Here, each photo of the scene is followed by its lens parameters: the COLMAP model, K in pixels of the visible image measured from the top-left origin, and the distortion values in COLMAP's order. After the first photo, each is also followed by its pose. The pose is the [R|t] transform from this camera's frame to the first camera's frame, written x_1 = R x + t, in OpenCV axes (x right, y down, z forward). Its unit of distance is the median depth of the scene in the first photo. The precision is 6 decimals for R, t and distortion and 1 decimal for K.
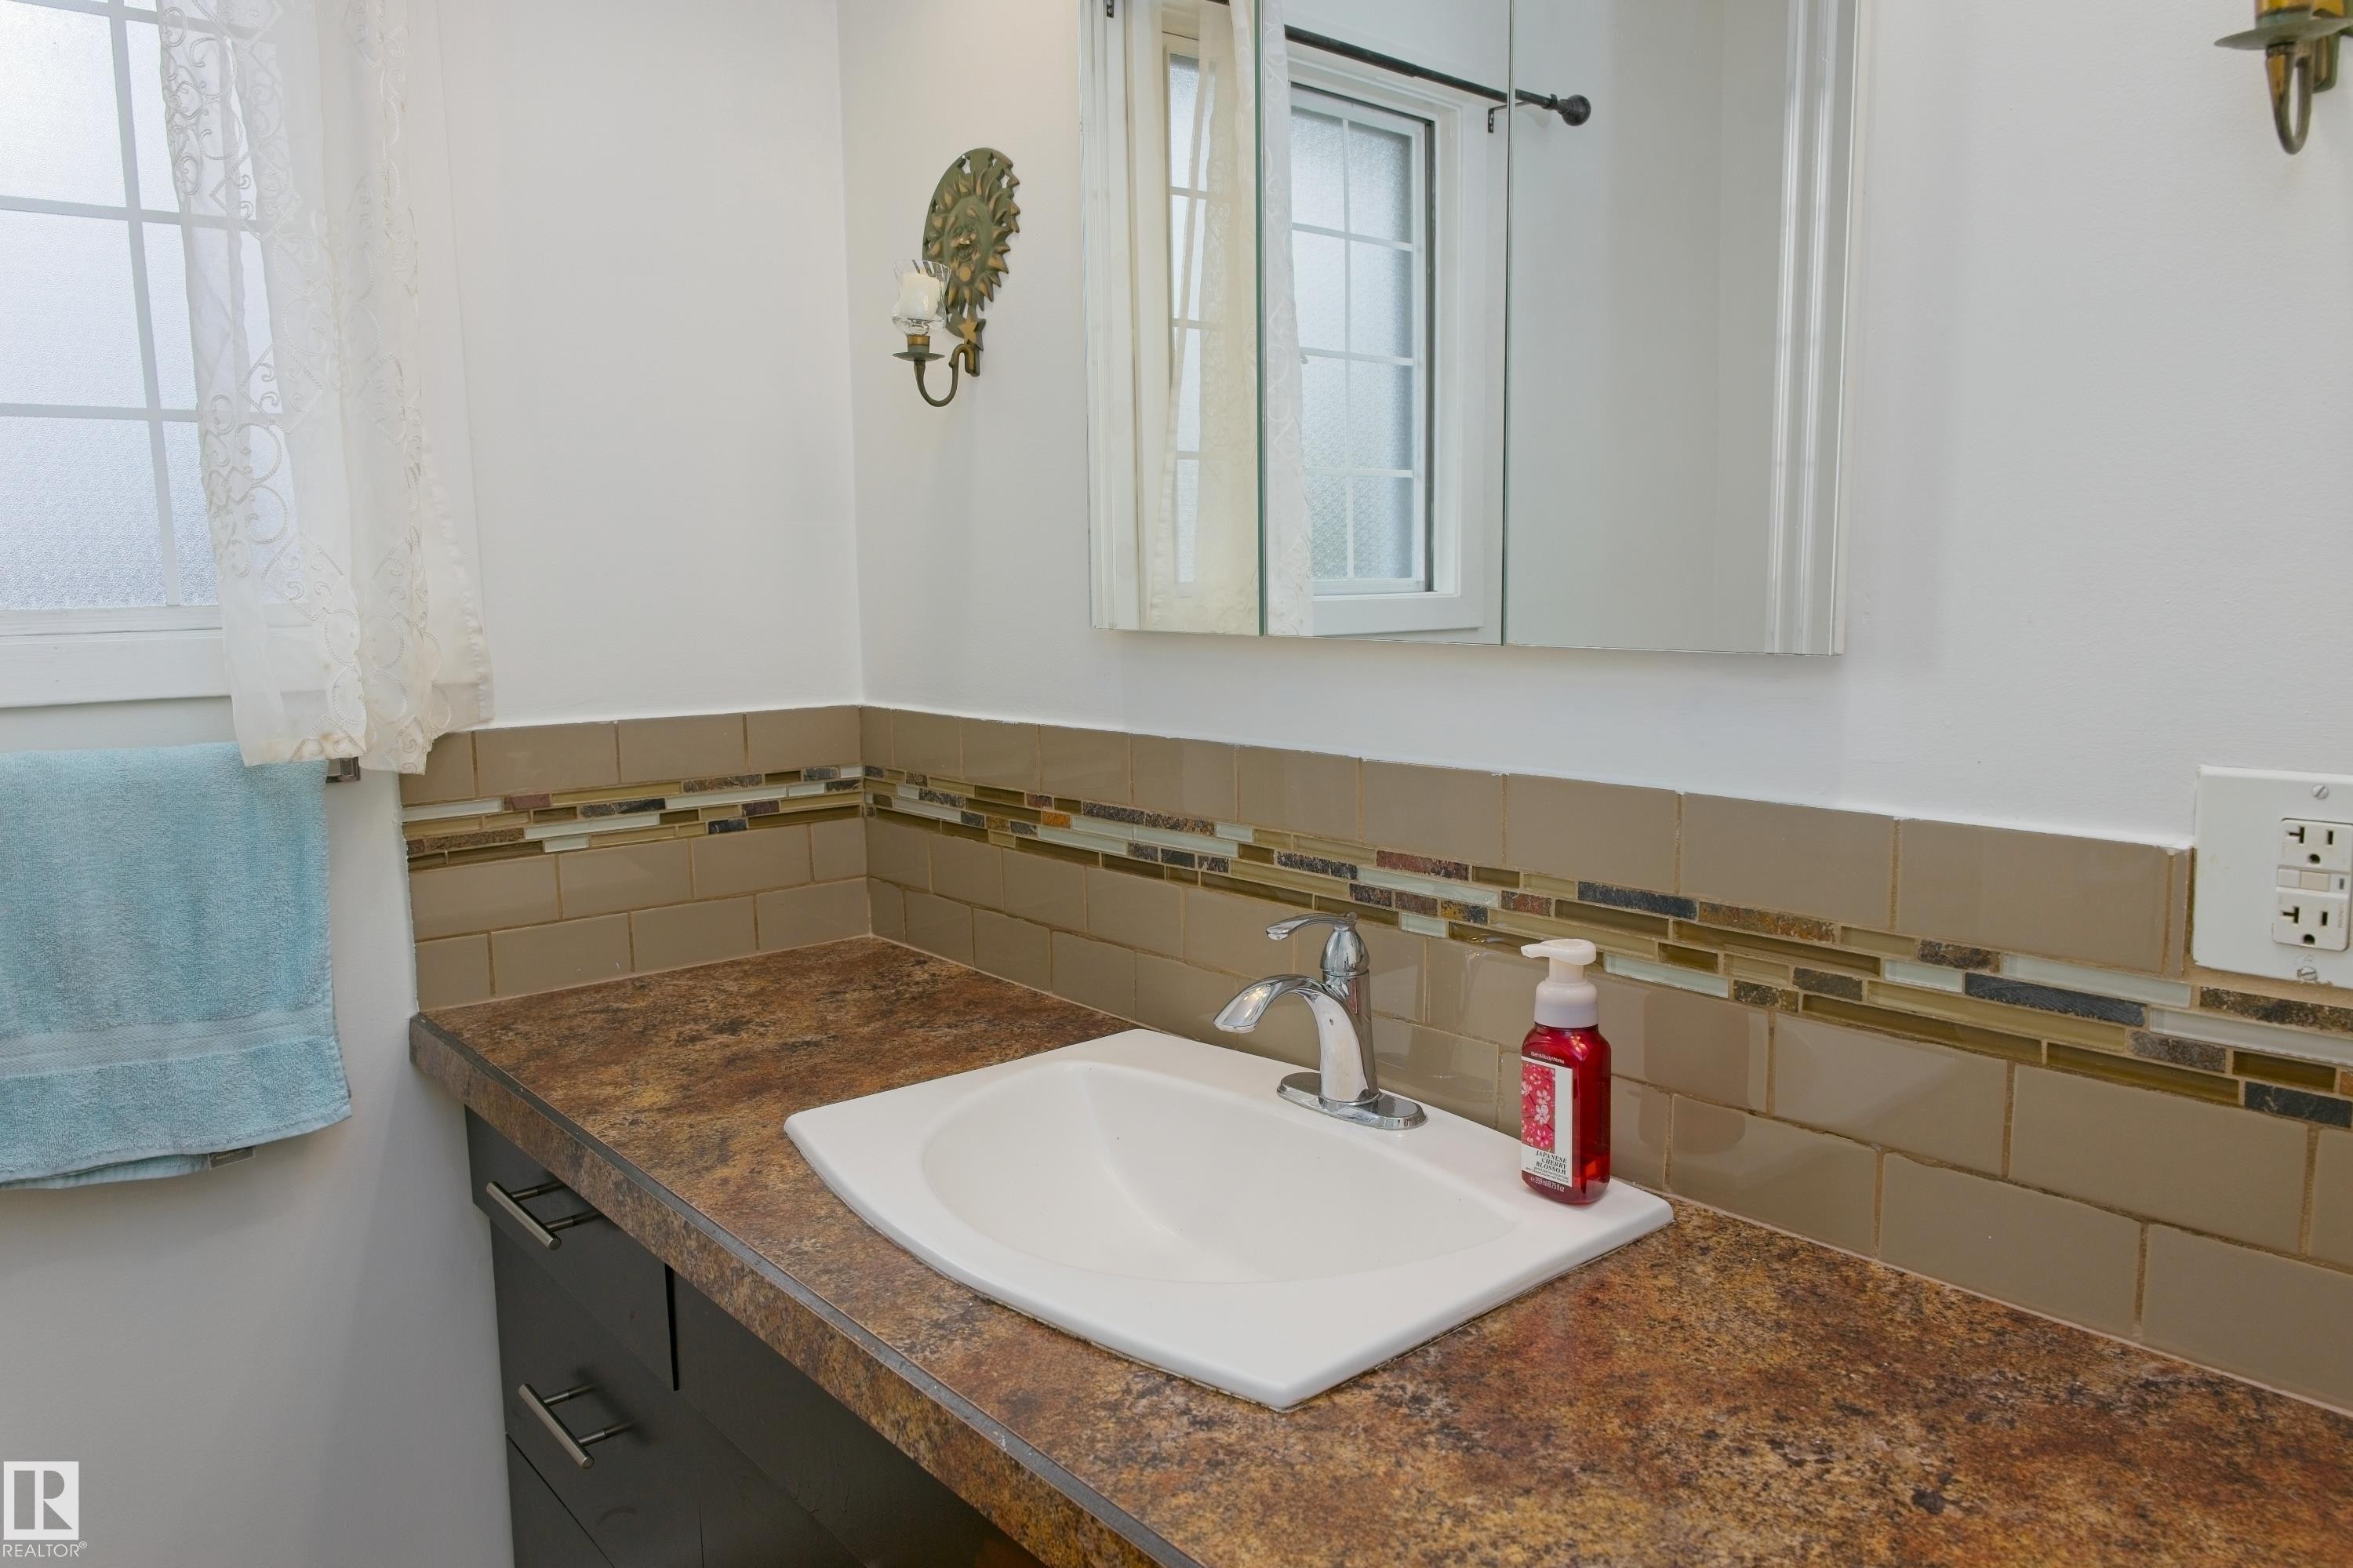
lens RADIAL K [[1556.1, 0, 1175.4], [0, 1556.1, 791.4], [0, 0, 1]] dist [-0.011850, -0.002414]
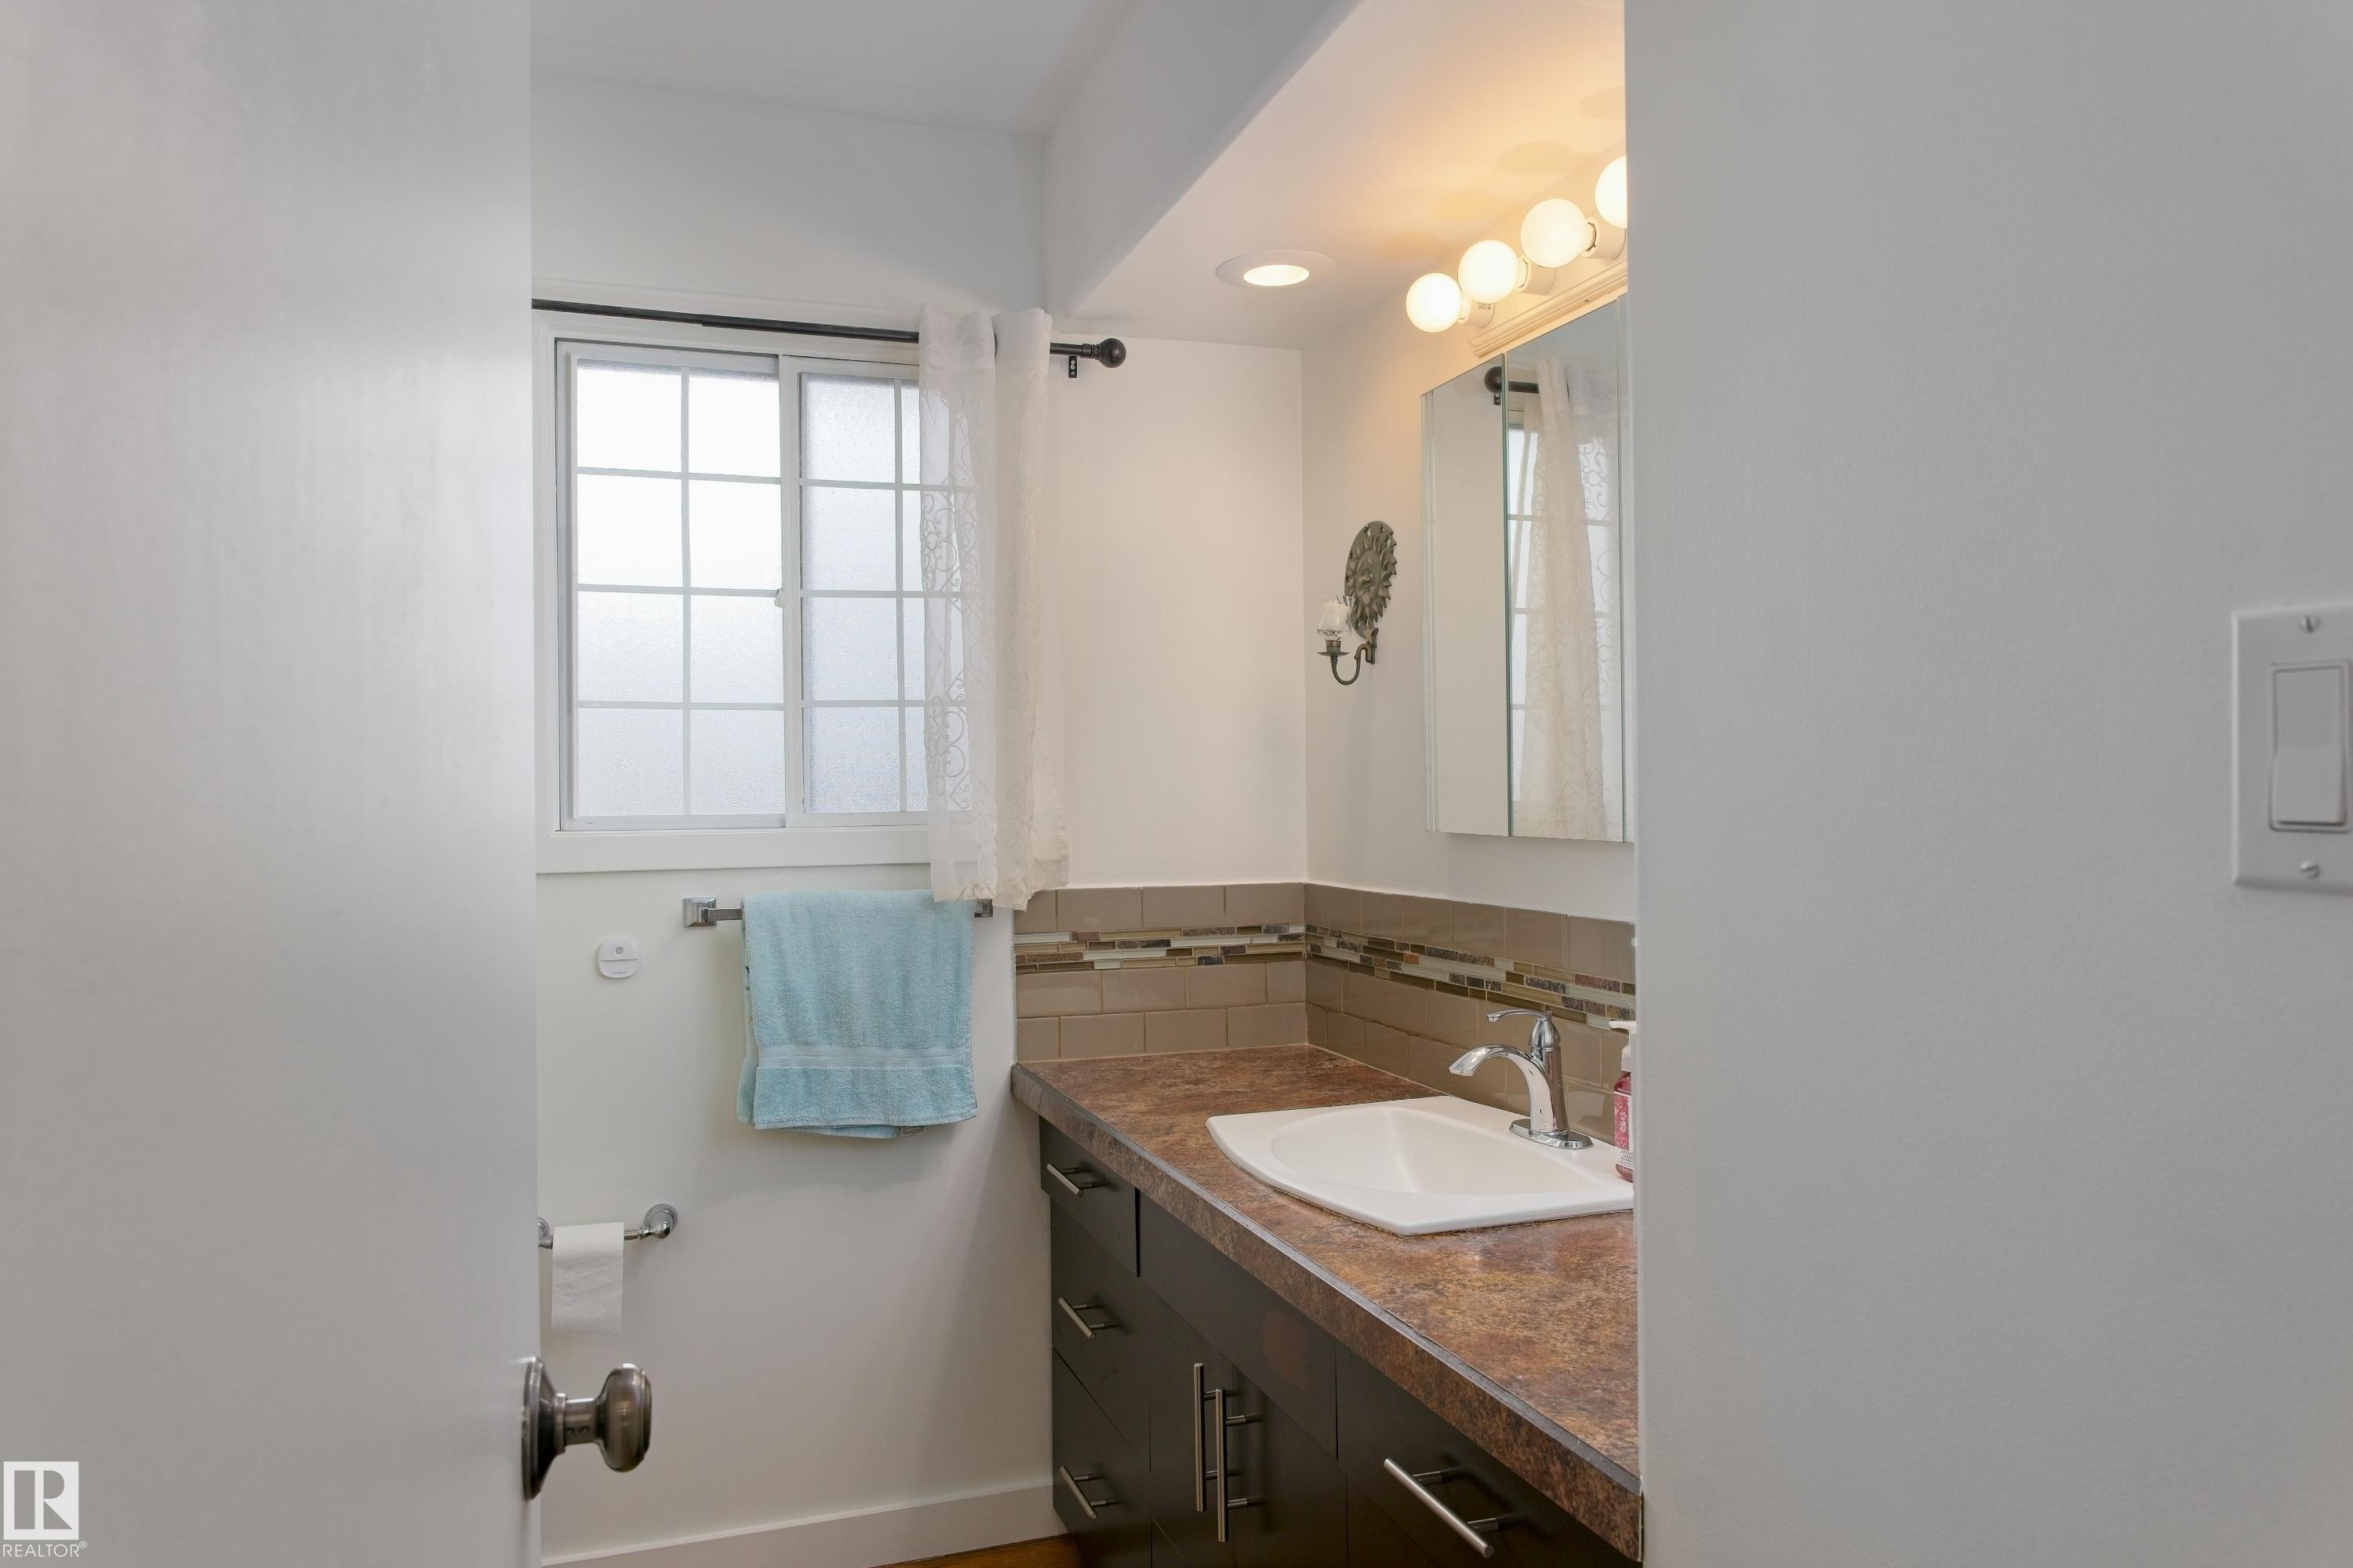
lens RADIAL K [[1533.2, 0, 1180.0], [0, 1533.2, 785.9], [0, 0, 1]] dist [-0.145752, -0.000174]
pose [[0.933415, -0.001149, -0.358796, 0.252440], [-0.047587, 0.990764, -0.126971, 0.052598], [0.355628, 0.135590, 0.924740, -0.467294]]
